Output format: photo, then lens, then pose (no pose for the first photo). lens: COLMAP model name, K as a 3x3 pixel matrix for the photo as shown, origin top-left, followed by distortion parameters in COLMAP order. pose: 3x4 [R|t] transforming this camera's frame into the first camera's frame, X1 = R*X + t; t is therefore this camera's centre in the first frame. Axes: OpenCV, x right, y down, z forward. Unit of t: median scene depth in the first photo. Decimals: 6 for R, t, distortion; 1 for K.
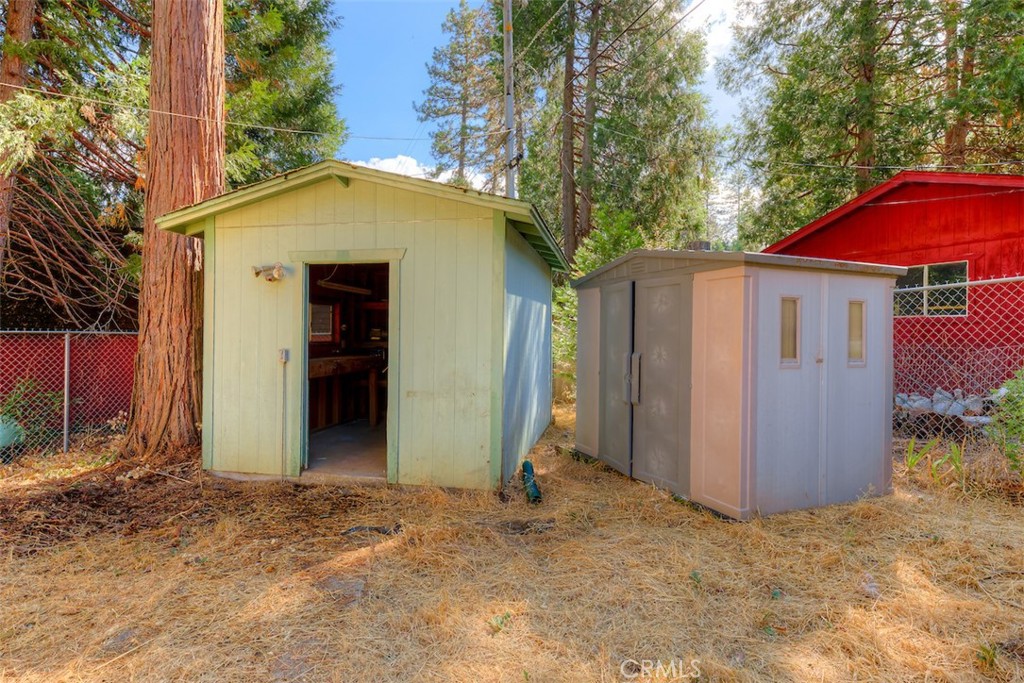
lens RADIAL K [[486.0, 0, 516.2], [0, 486.0, 337.3], [0, 0, 1]] dist [-0.001403, -0.000239]
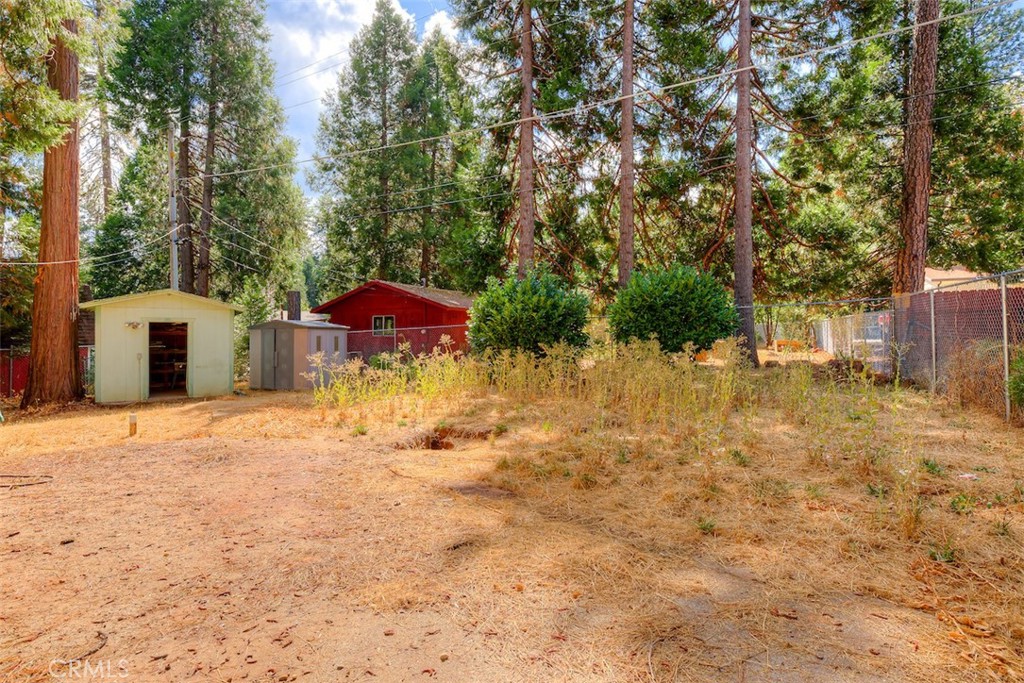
lens RADIAL K [[486.0, 0, 516.2], [0, 486.0, 337.3], [0, 0, 1]] dist [-0.001403, -0.000239]
pose [[0.703114, -0.004333, 0.711064, -0.909207], [0.004630, 0.999988, 0.001515, -0.058952], [-0.711062, 0.002227, 0.703126, -2.372207]]
